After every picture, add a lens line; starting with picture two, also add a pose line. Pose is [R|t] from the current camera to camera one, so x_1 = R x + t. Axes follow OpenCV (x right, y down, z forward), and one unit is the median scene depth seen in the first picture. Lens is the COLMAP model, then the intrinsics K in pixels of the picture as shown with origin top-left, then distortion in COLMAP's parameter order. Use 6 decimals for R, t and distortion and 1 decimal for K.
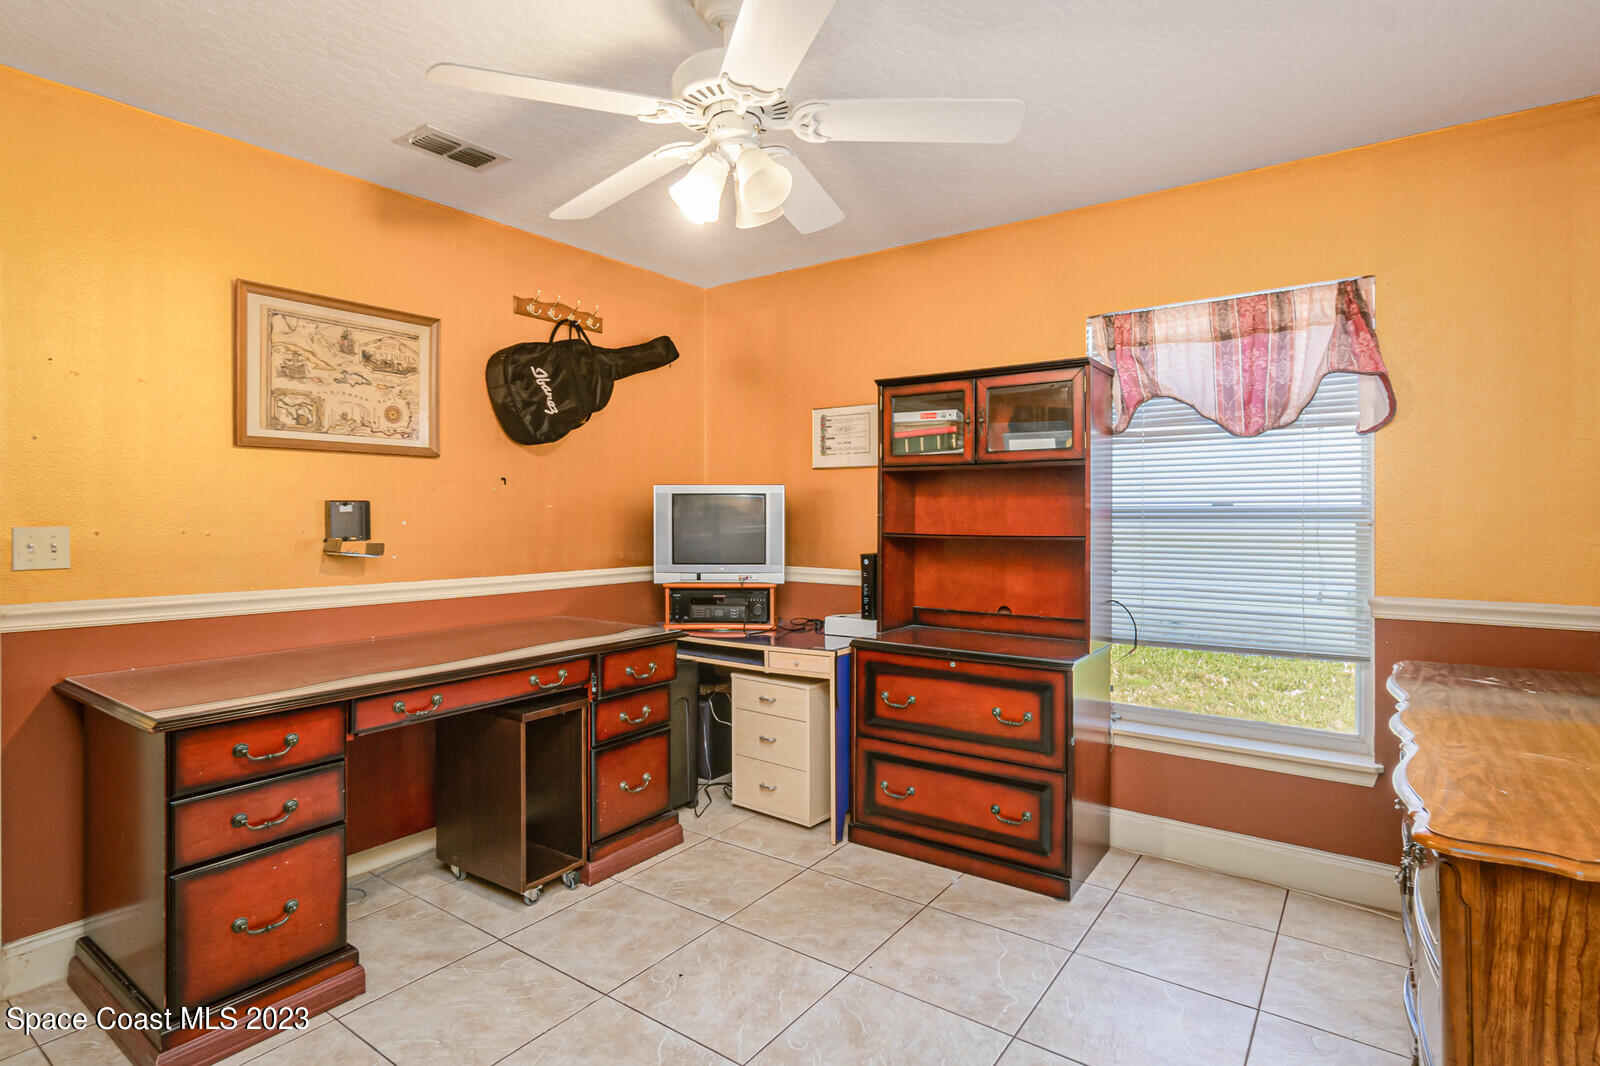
lens RADIAL K [[790.4, 0, 789.6], [0, 790.4, 532.0], [0, 0, 1]] dist [0.003276, -0.000875]
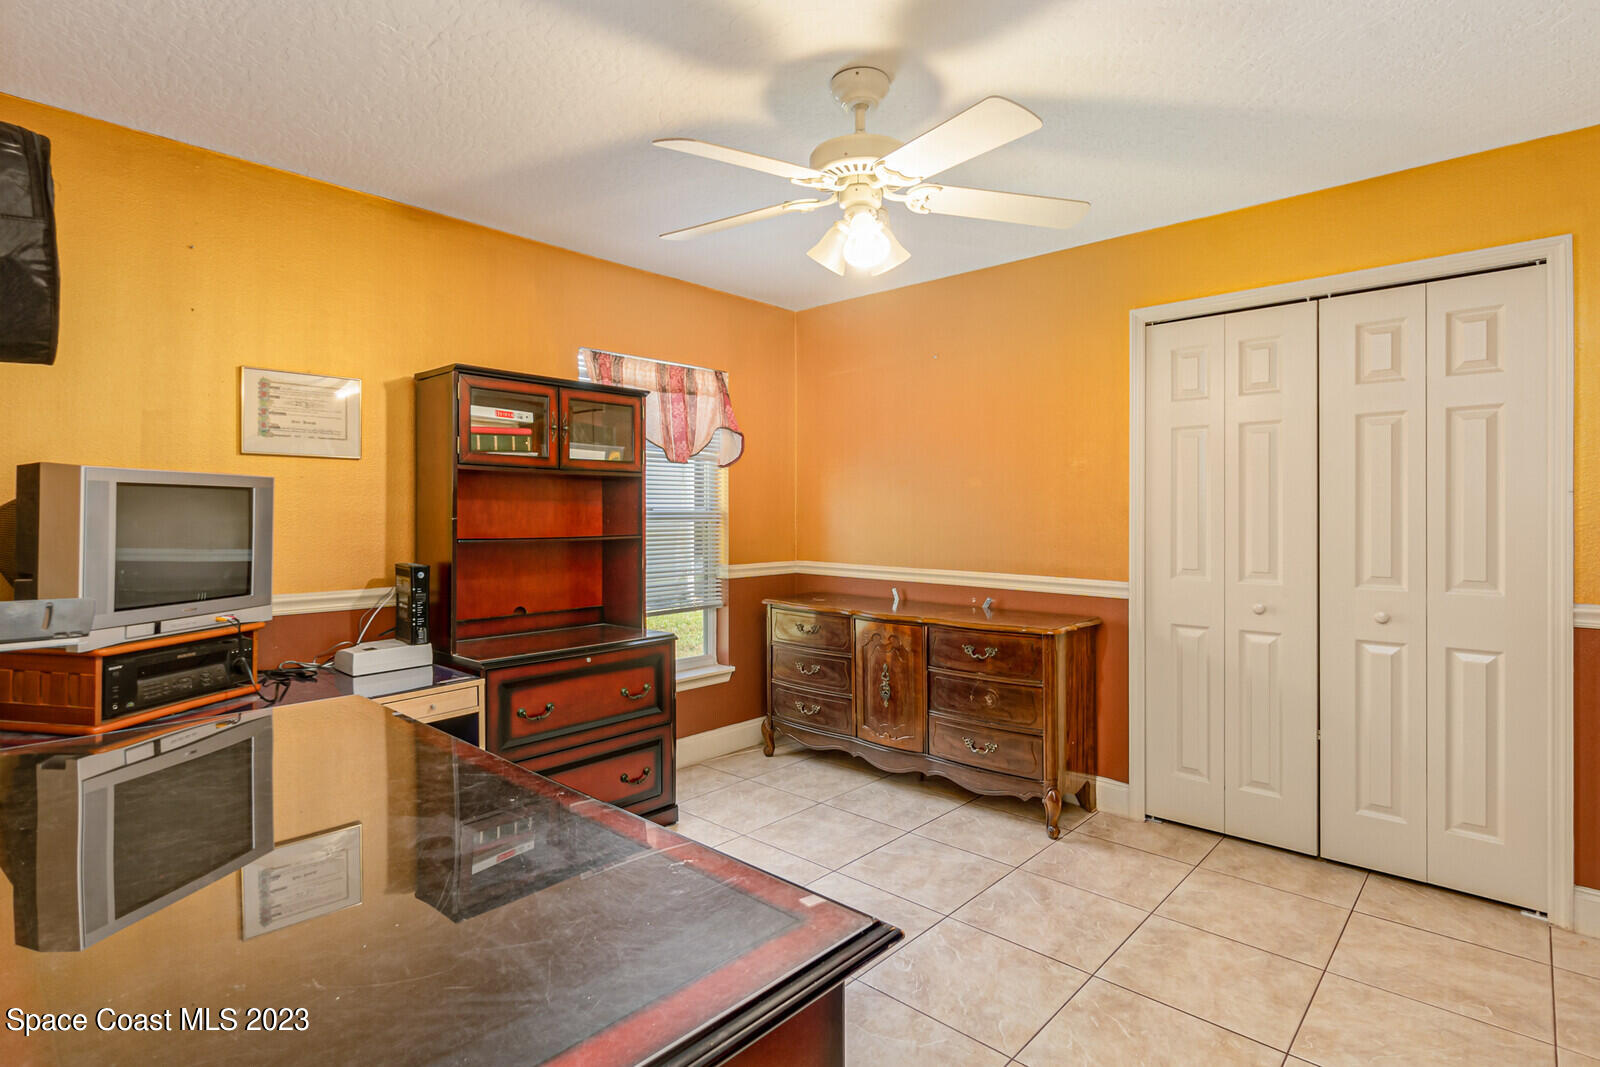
lens RADIAL K [[790.4, 0, 789.3], [0, 790.4, 520.7], [0, 0, 1]] dist [0.003276, -0.000875]
pose [[0.128922, -0.007915, 0.991623, -0.765678], [0.029253, 0.999563, 0.004175, -0.012927], [-0.991223, 0.028470, 0.129097, 0.567383]]
